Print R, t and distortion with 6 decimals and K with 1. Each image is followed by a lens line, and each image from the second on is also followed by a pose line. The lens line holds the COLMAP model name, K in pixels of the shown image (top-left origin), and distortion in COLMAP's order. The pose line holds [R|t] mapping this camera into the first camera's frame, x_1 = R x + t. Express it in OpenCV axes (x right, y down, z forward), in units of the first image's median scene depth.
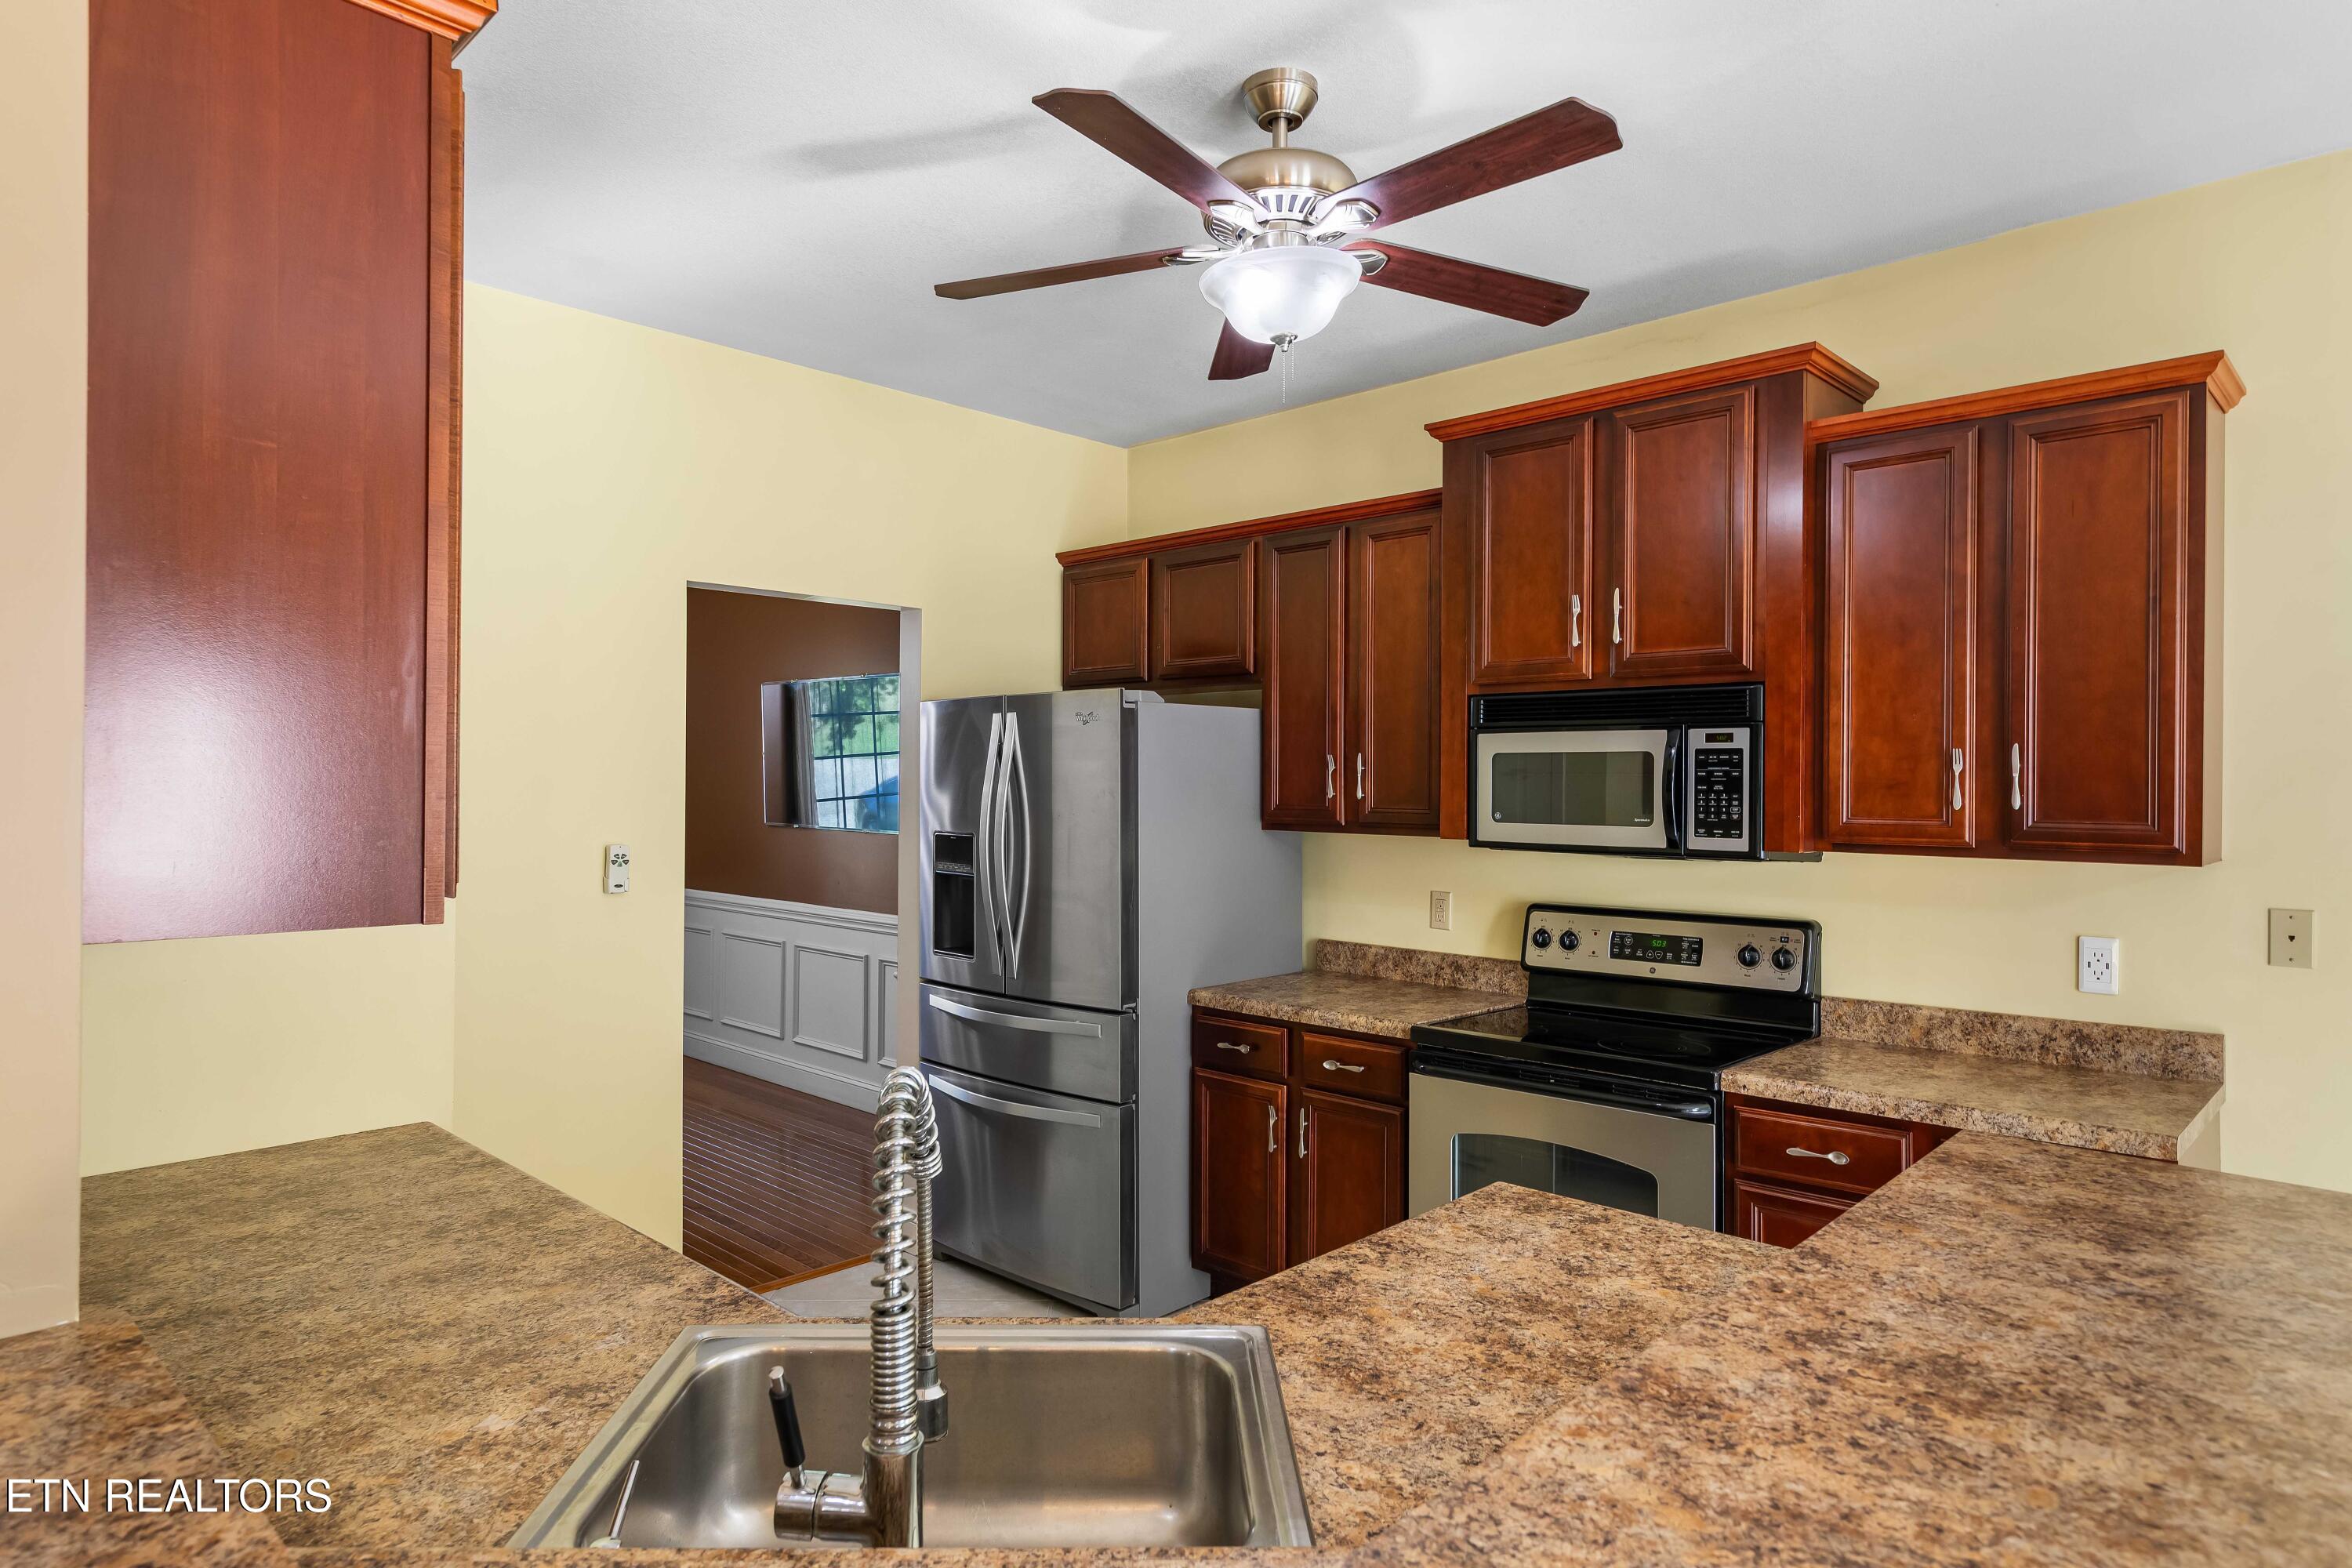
lens RADIAL K [[1329.6, 0, 1176.0], [0, 1329.6, 784.0], [0, 0, 1]] dist [-0.017306, 0.000337]
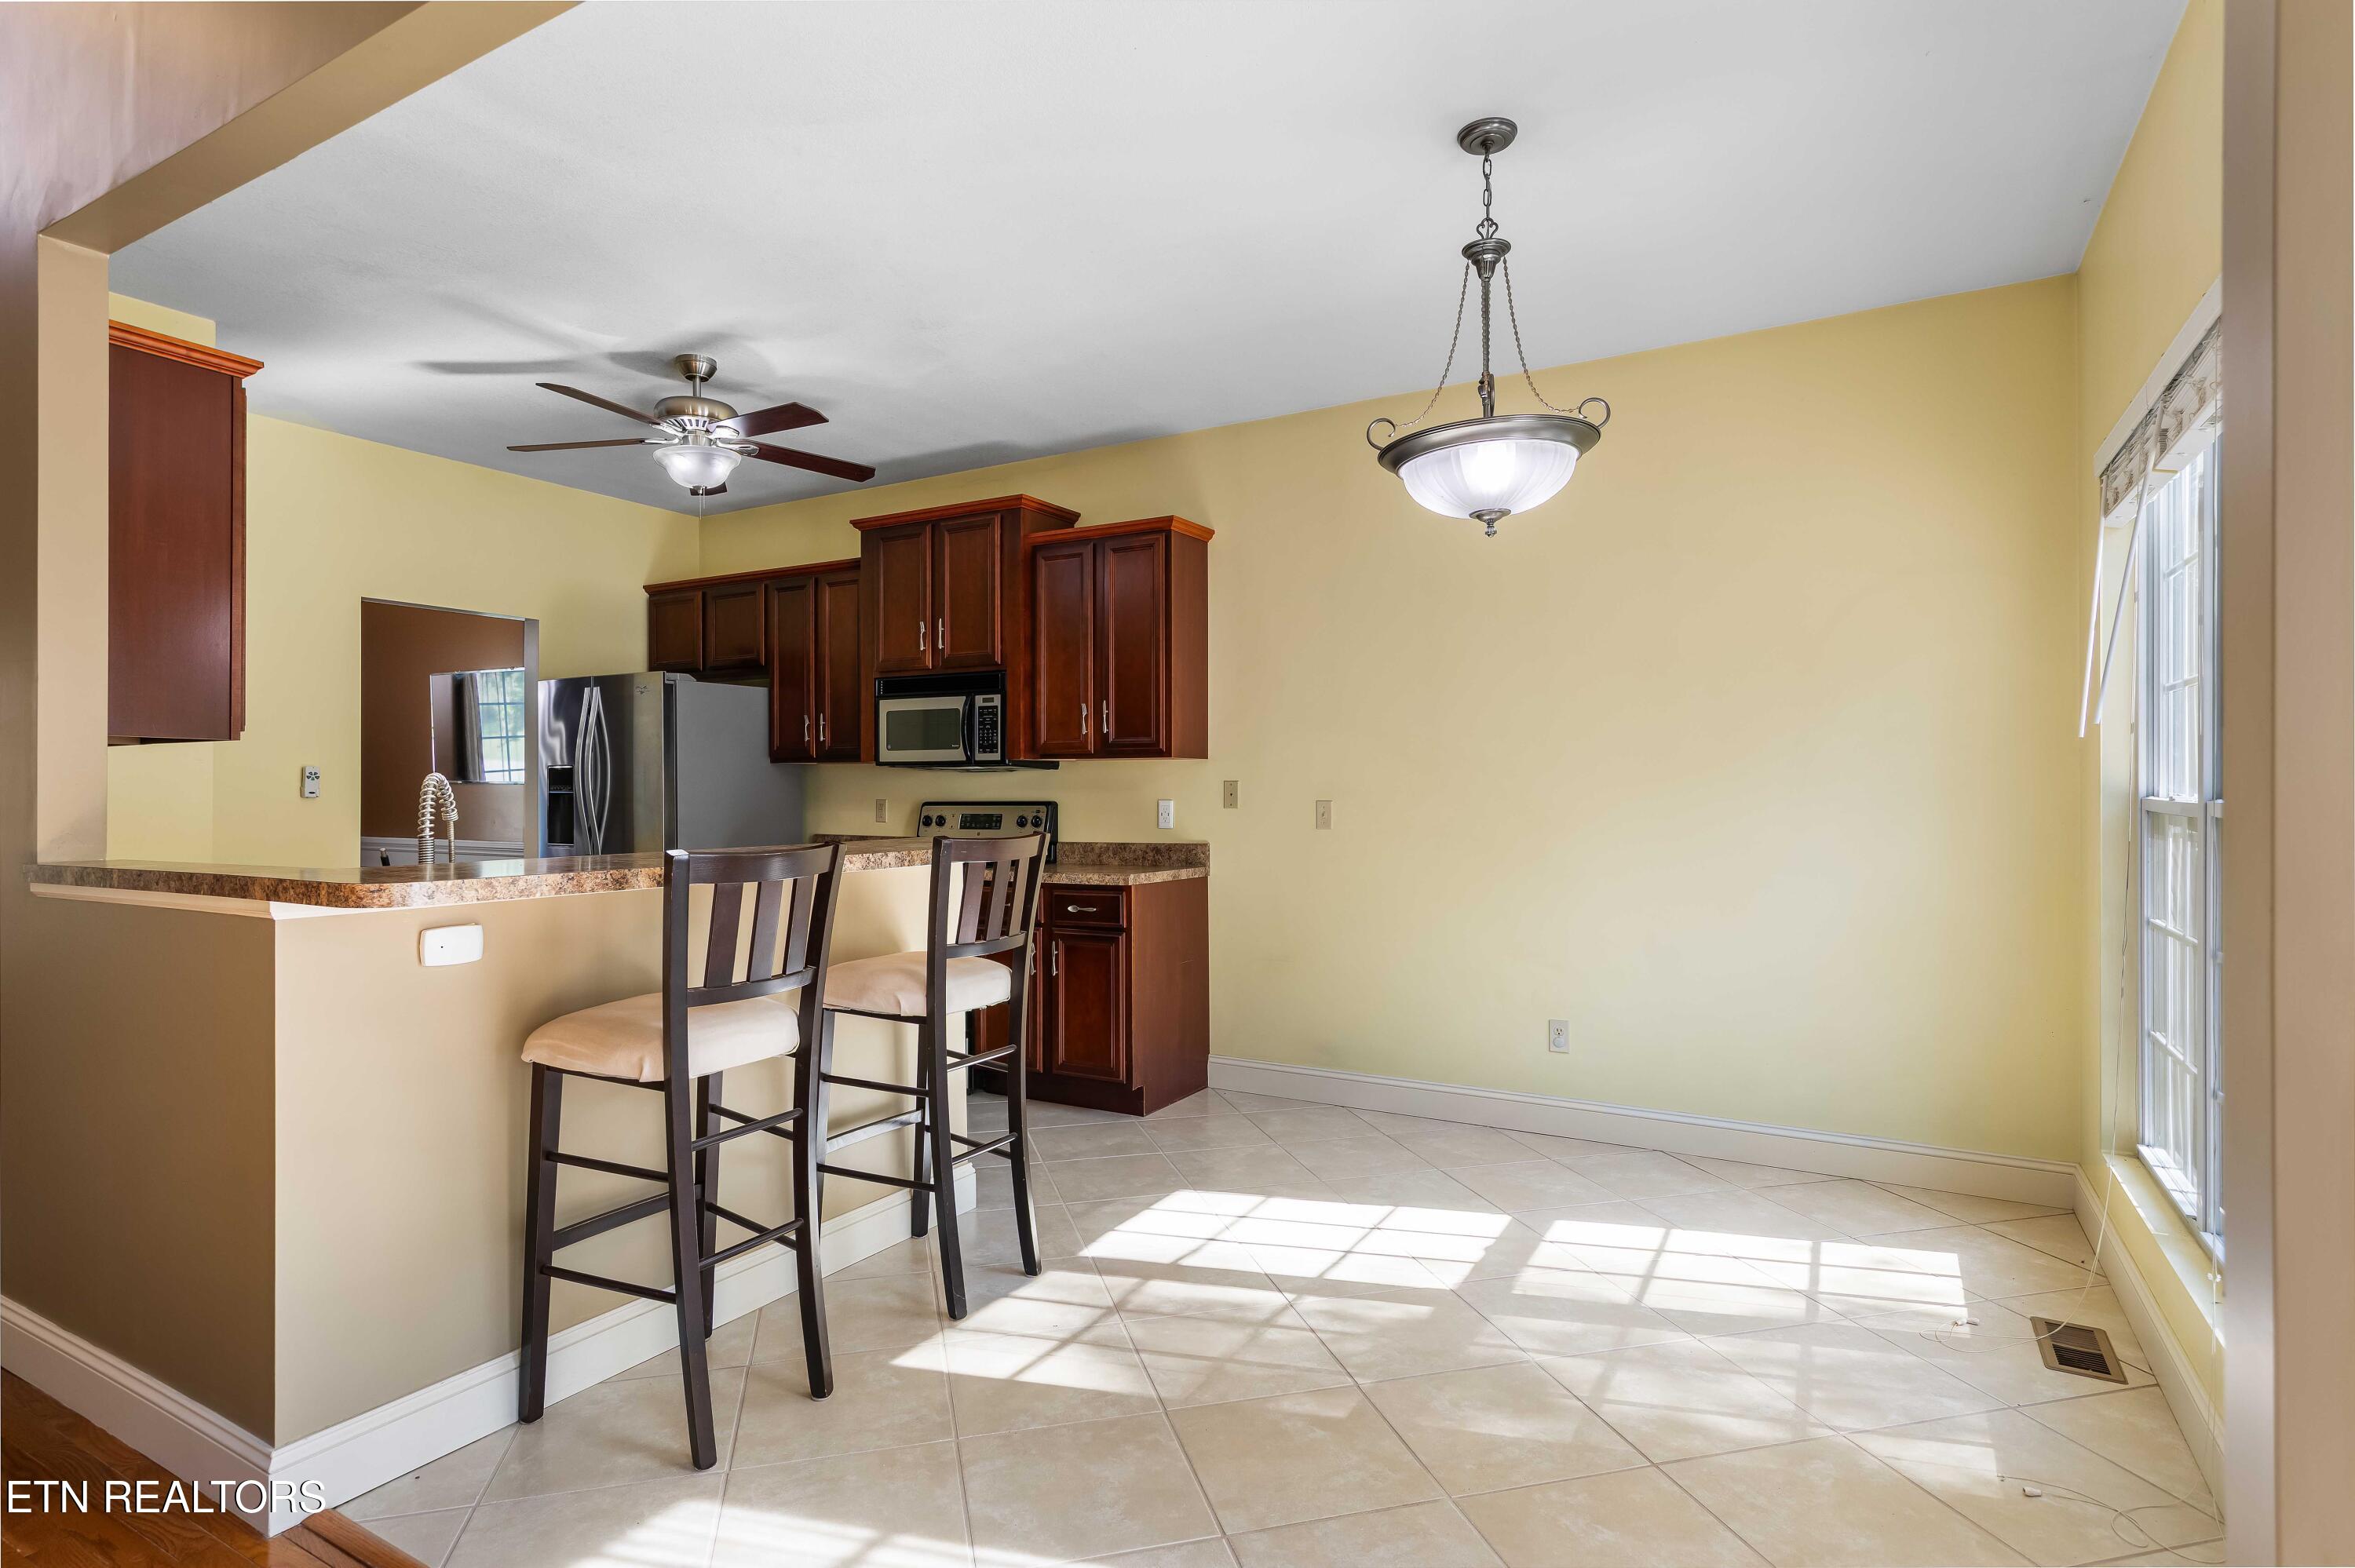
lens RADIAL K [[1186.9, 0, 1177.5], [0, 1186.9, 784.0], [0, 0, 1]] dist [0.003027, 0.000997]
pose [[0.970969, -0.005191, 0.239151, 0.235783], [0.005795, 0.999982, -0.001820, 0.077689], [-0.239137, 0.003153, 0.970981, -0.608800]]
